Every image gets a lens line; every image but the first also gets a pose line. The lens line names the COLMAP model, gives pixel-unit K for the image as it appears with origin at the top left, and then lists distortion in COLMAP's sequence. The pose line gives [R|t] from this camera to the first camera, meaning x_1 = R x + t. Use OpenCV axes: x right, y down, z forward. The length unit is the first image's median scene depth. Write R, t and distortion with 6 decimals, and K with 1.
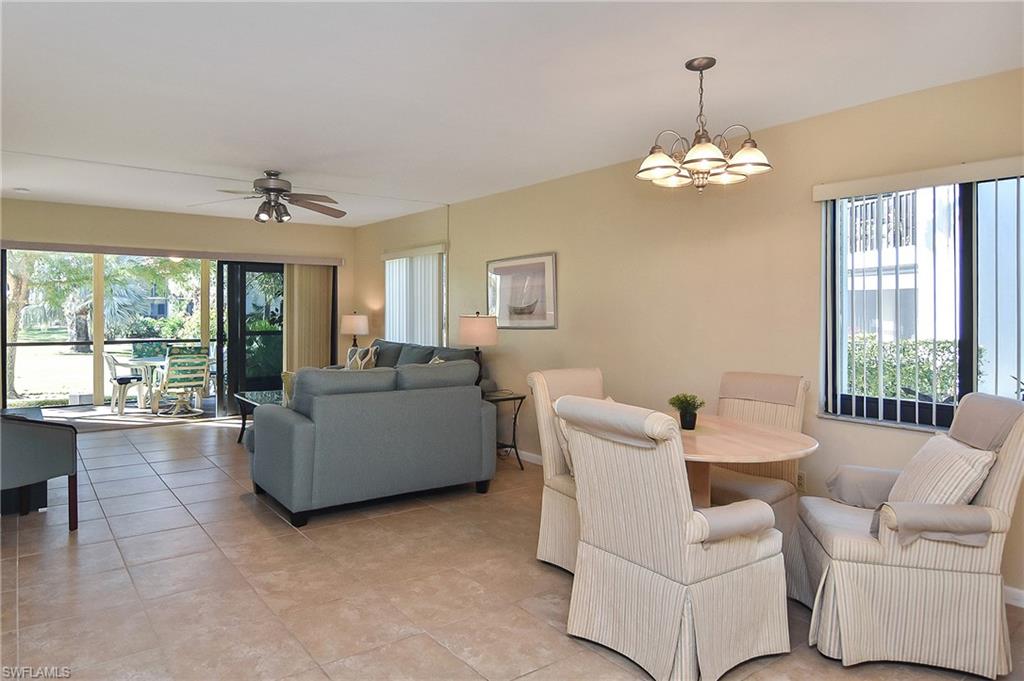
lens RADIAL K [[620.5, 0, 466.6], [0, 620.5, 315.5], [0, 0, 1]] dist [-0.000234, -0.013178]
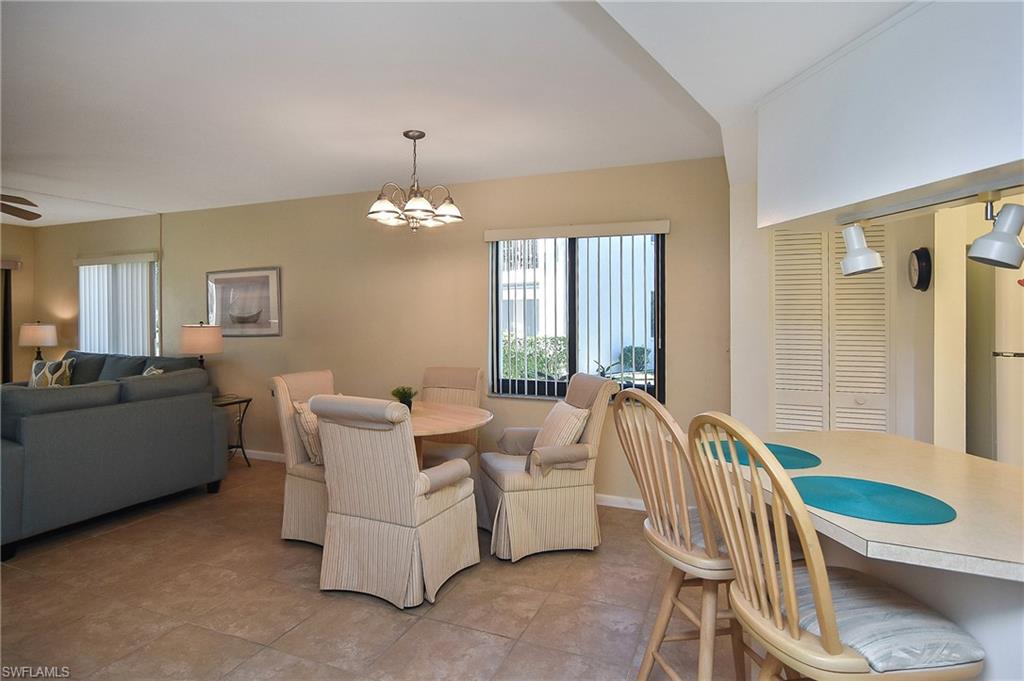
lens RADIAL K [[564.5, 0, 489.0], [0, 564.5, 321.6], [0, 0, 1]] dist [-0.000001, -0.000725]
pose [[0.853582, -0.009630, 0.520870, -0.101859], [0.006409, 0.999948, 0.007985, -0.016590], [-0.520920, -0.003477, 0.853599, -0.094782]]
